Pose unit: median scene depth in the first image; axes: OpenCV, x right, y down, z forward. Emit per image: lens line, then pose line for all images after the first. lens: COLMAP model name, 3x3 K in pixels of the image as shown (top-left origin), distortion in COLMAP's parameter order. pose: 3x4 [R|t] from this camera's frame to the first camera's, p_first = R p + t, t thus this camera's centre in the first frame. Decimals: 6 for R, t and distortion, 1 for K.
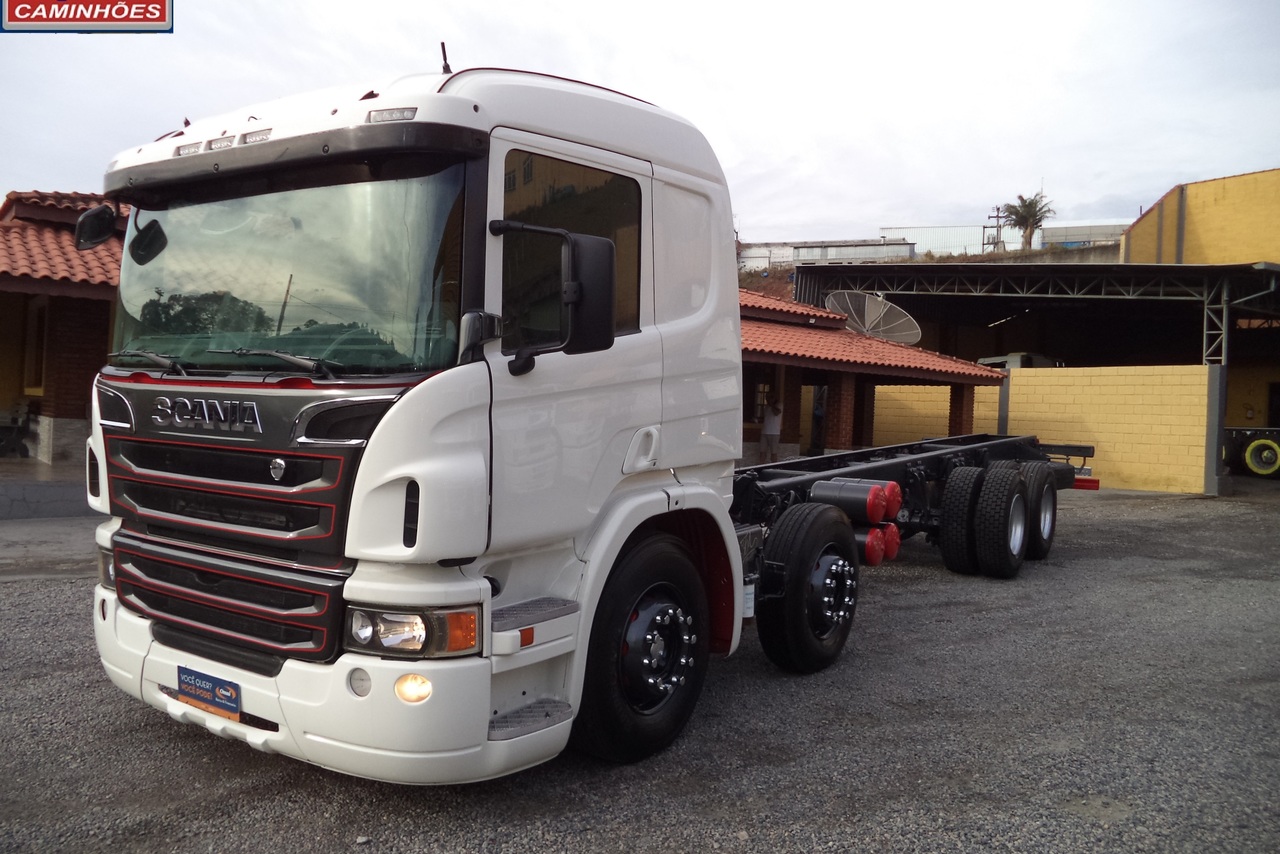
lens RADIAL K [[1021.1, 0, 617.9], [0, 1021.1, 410.4], [0, 0, 1]] dist [-0.036577, -0.009658]
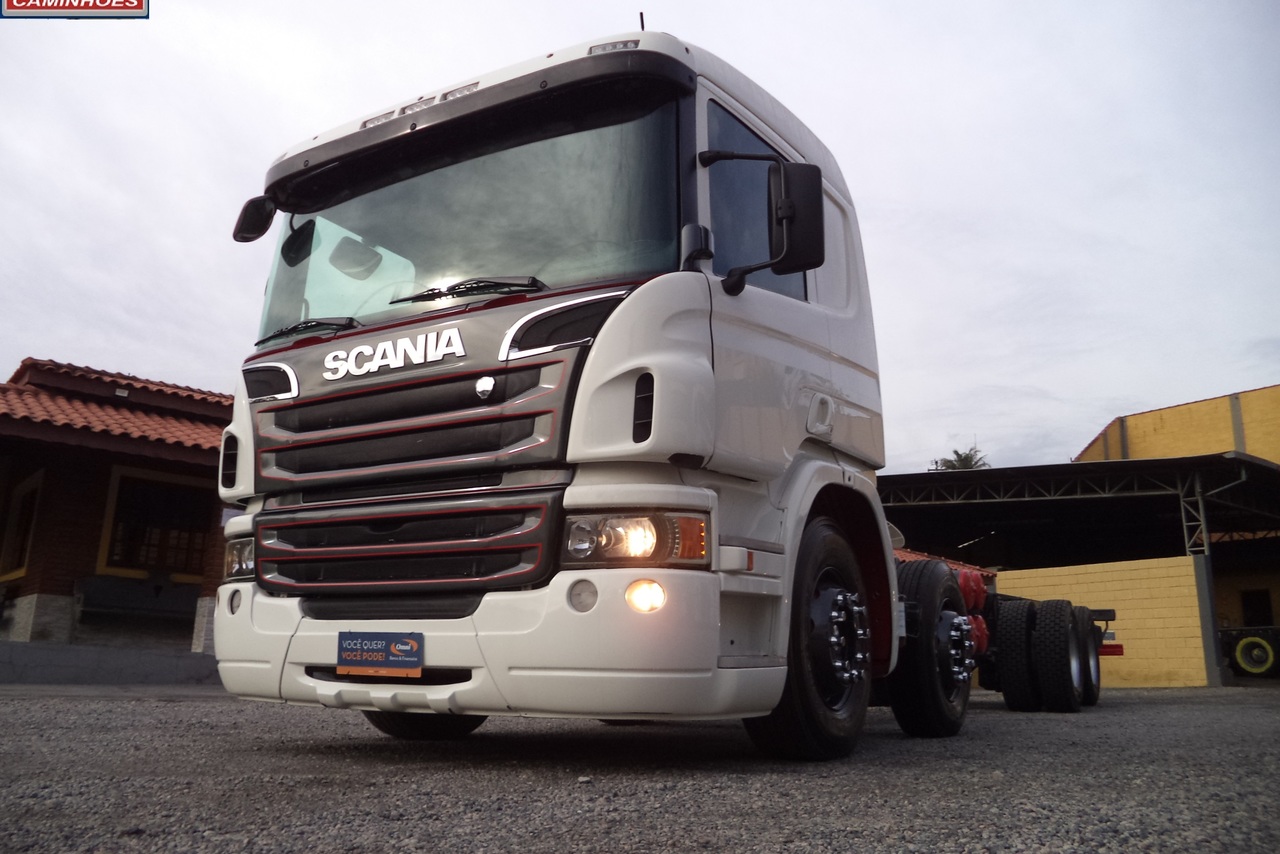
lens RADIAL K [[1021.1, 0, 620.3], [0, 1021.1, 410.6], [0, 0, 1]] dist [-0.036577, -0.009658]
pose [[0.998281, -0.001836, 0.058582, -0.235115], [0.016742, 0.966799, -0.254989, 0.293554], [-0.056168, 0.255531, 0.965168, 0.057662]]
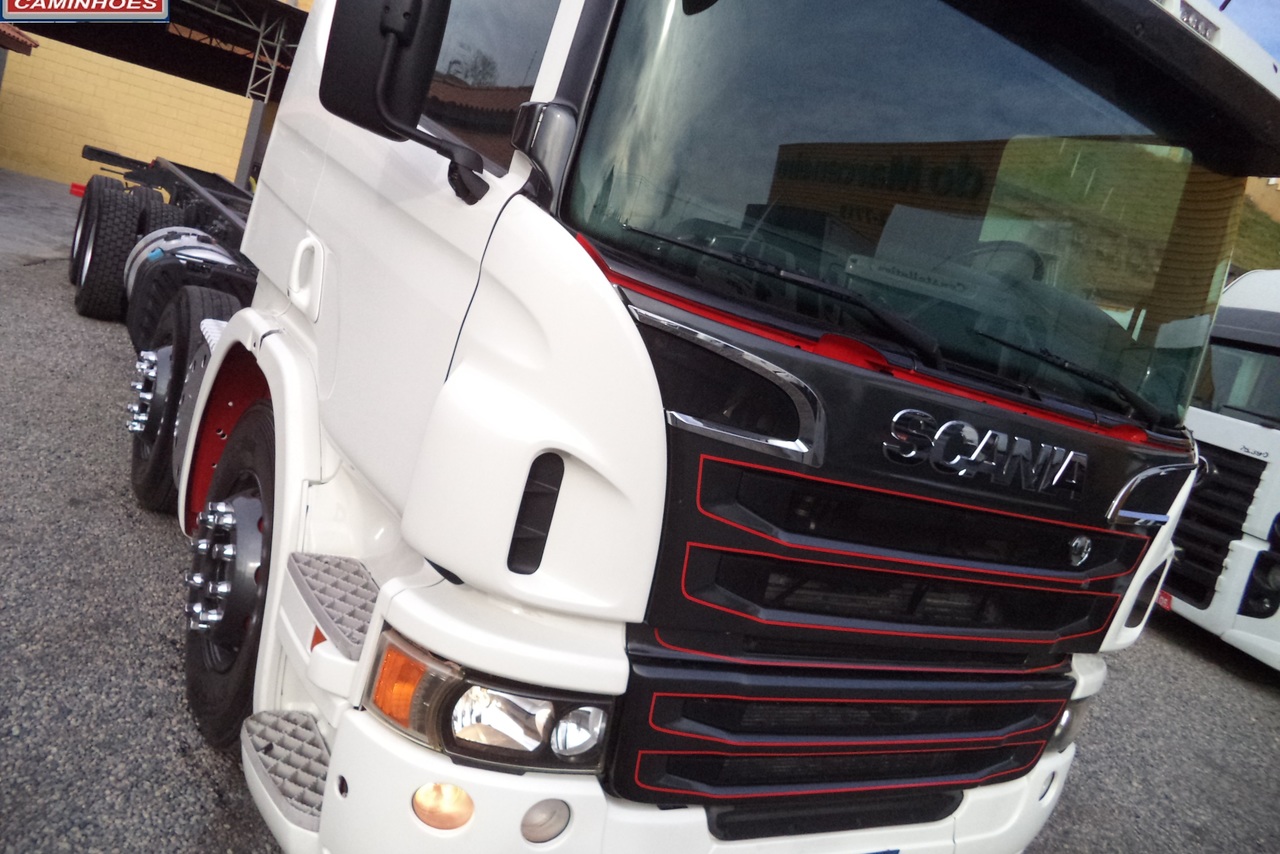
lens RADIAL K [[1021.1, 0, 638.4], [0, 1021.1, 411.9], [0, 0, 1]] dist [-0.036577, -0.009658]
pose [[0.389170, -0.046031, 0.920015, -0.969044], [-0.265711, 0.950689, 0.159963, -0.056801], [-0.882011, -0.306711, 0.357749, 0.938742]]
